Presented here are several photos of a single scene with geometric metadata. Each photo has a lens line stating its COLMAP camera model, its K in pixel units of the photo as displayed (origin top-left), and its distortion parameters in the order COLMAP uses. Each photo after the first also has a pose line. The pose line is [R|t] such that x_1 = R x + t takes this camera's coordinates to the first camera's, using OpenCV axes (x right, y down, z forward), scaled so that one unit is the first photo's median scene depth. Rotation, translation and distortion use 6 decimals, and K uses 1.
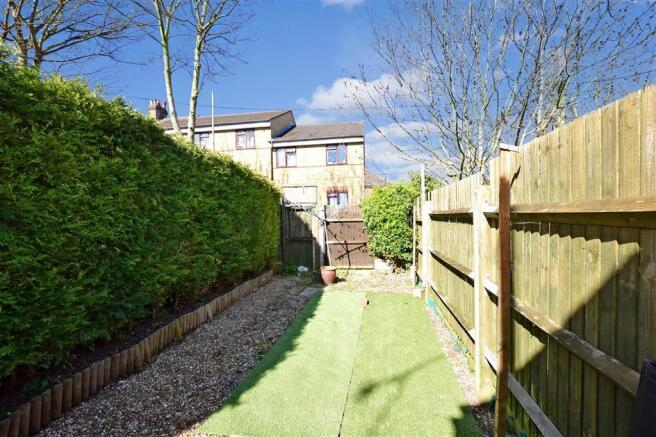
lens RADIAL K [[283.8, 0, 328.0], [0, 283.8, 218.5], [0, 0, 1]] dist [-0.033382, 0.000921]
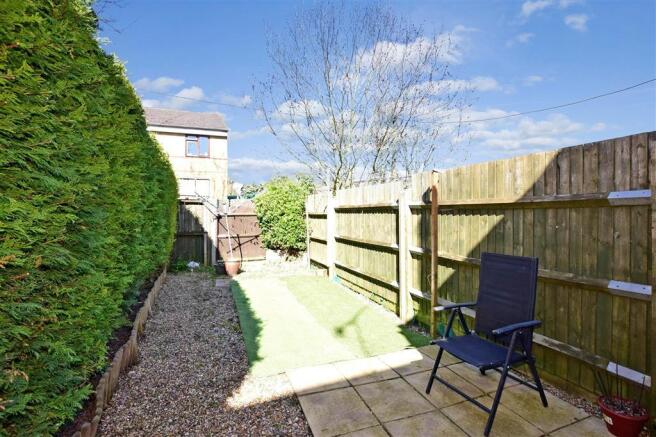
lens RADIAL K [[283.8, 0, 328.0], [0, 283.8, 218.5], [0, 0, 1]] dist [-0.033382, 0.000921]
pose [[0.855317, 0.000172, 0.518105, -0.237605], [-0.004534, 0.999964, 0.007153, 0.015199], [-0.518085, -0.008467, 0.855287, -0.063522]]
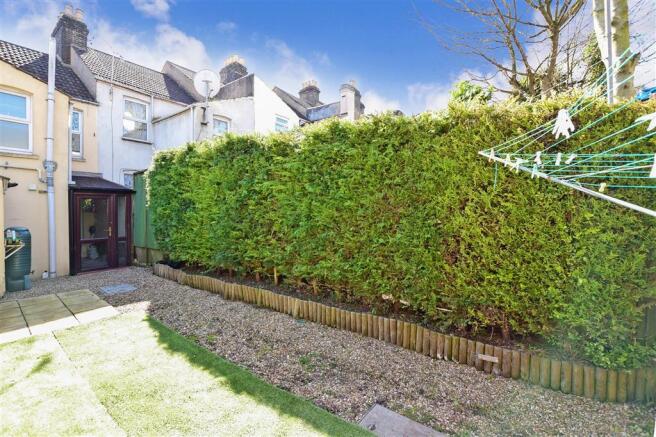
lens RADIAL K [[283.8, 0, 328.0], [0, 283.8, 218.5], [0, 0, 1]] dist [-0.033382, 0.000921]
pose [[-0.461037, 0.015747, -0.887241, 0.213046], [0.007983, 0.999876, 0.013597, 0.013588], [0.887345, -0.000814, -0.461105, 0.921692]]
